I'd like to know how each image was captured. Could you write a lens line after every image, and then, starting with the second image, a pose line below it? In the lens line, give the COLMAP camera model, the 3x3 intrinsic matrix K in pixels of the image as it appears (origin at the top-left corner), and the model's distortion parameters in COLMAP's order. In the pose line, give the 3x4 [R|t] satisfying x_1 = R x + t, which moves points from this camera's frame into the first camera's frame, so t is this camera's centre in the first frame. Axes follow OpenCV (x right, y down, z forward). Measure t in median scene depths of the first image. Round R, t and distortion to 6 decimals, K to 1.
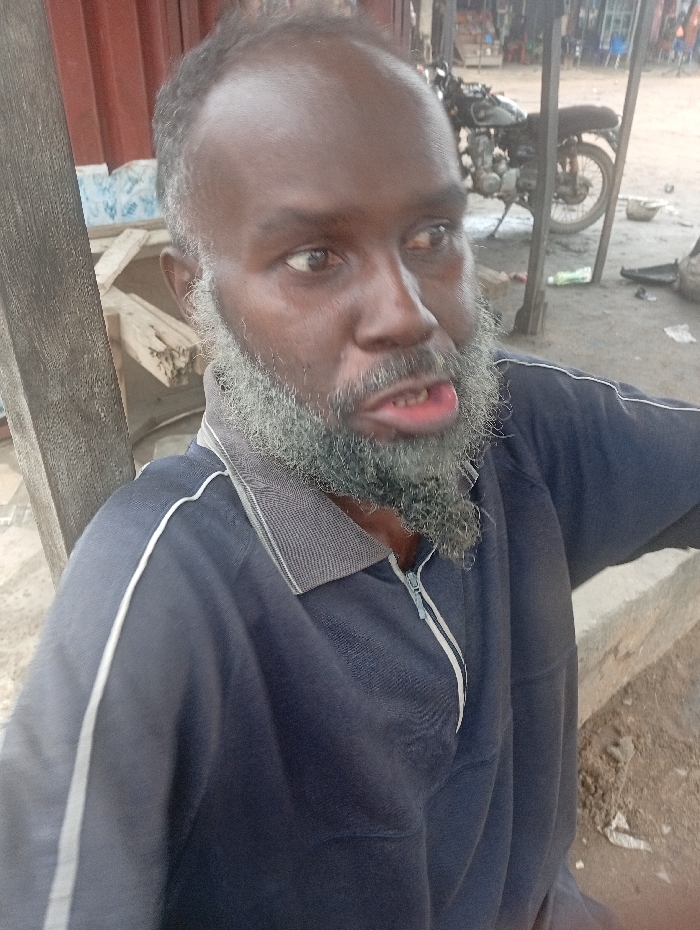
lens RADIAL K [[700.4, 0, 343.1], [0, 700.4, 438.3], [0, 0, 1]] dist [0.002625, -0.077042]
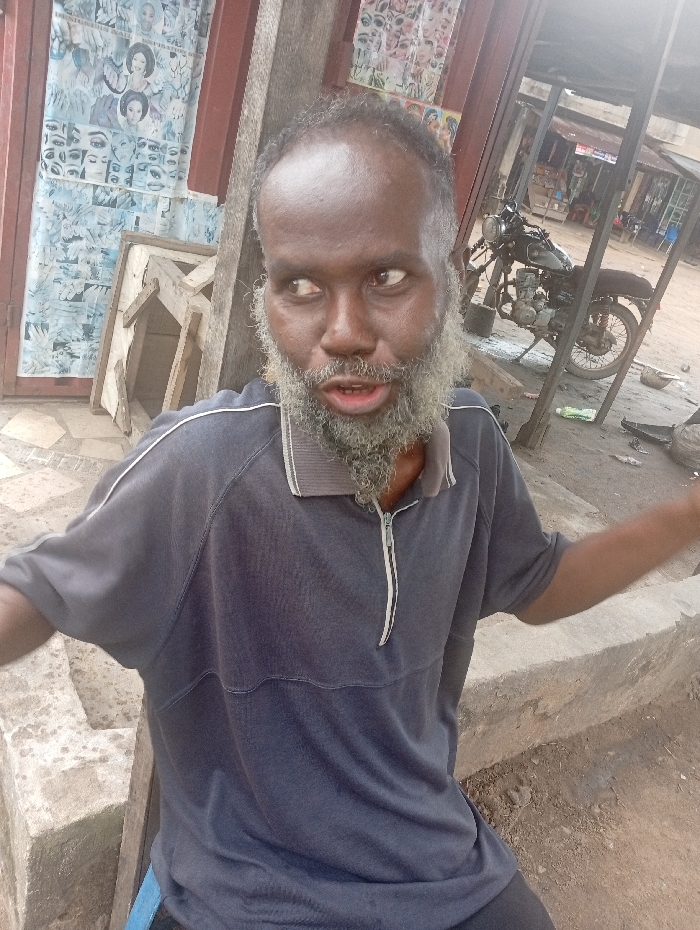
lens RADIAL K [[715.2, 0, 350.0], [0, 715.2, 465.0], [0, 0, 1]] dist [0.077182, -0.243092]
pose [[0.962281, 0.271443, 0.018249, -0.018215], [-0.267927, 0.957185, -0.109601, 0.074874], [-0.047218, 0.100578, 0.993808, -0.111991]]
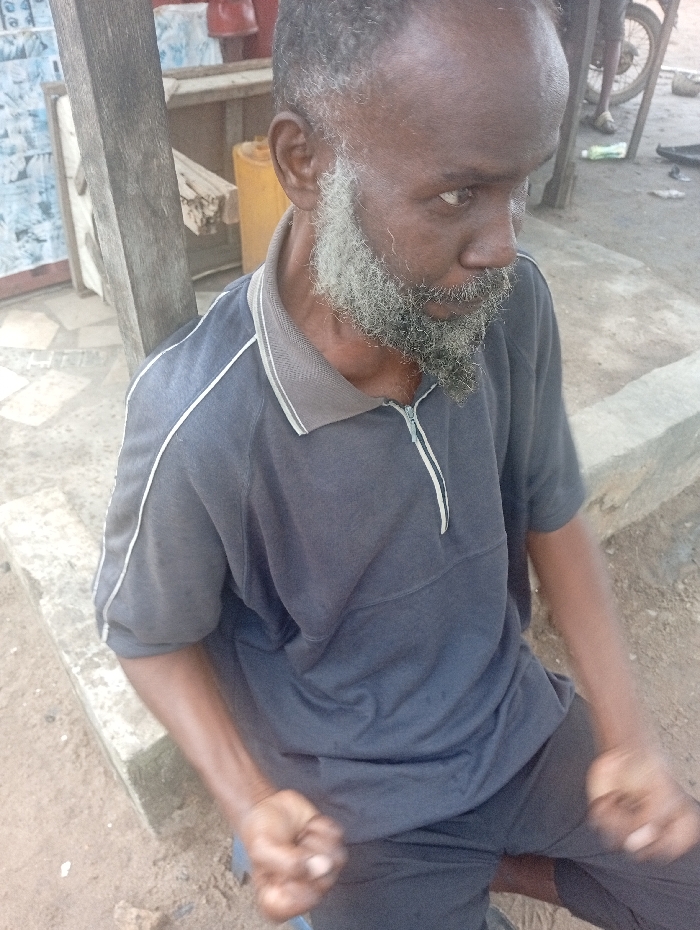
lens RADIAL K [[723.5, 0, 350.0], [0, 723.5, 465.0], [0, 0, 1]] dist [-0.045916, -0.007054]
pose [[0.999180, 0.038308, -0.013144, 0.003795], [-0.035247, 0.982355, 0.183674, 0.028891], [0.019948, -0.183060, 0.982899, -0.060663]]
